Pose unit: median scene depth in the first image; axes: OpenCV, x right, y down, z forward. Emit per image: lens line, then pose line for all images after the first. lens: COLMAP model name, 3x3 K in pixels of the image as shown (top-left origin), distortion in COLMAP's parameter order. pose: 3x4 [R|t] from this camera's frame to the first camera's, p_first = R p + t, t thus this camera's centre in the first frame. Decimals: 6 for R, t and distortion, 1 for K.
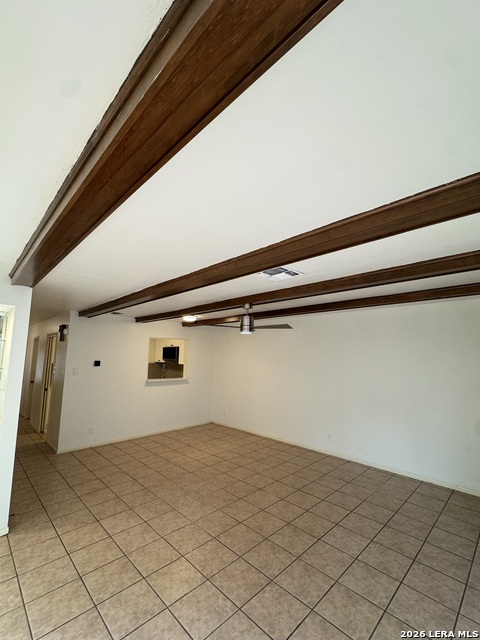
lens RADIAL K [[280.2, 0, 240.0], [0, 280.2, 320.0], [0, 0, 1]] dist [-0.004357, 0.000755]
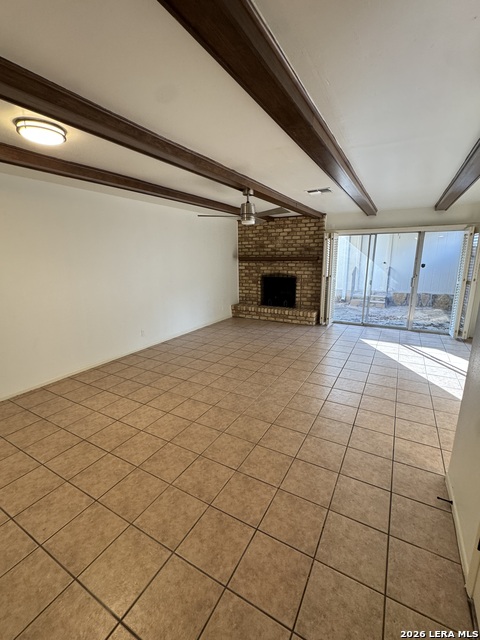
lens RADIAL K [[280.2, 0, 240.0], [0, 280.2, 320.0], [0, 0, 1]] dist [-0.004357, 0.000755]
pose [[-0.277636, -0.223305, 0.934373, -0.851907], [-0.115476, 0.973315, 0.198300, 0.166363], [-0.953721, -0.052842, -0.296014, 1.177681]]
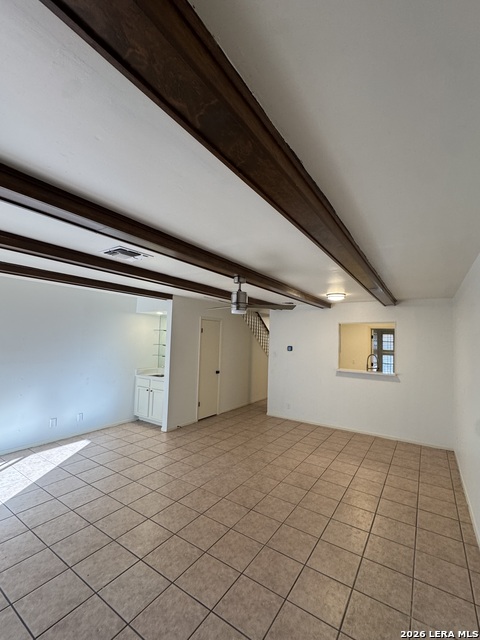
lens RADIAL K [[280.2, 0, 240.0], [0, 280.2, 320.0], [0, 0, 1]] dist [-0.004357, 0.000755]
pose [[0.209253, -0.068378, -0.975468, 0.762340], [0.095451, 0.994217, -0.049217, 0.102331], [0.973192, -0.082811, 0.214569, 0.749558]]
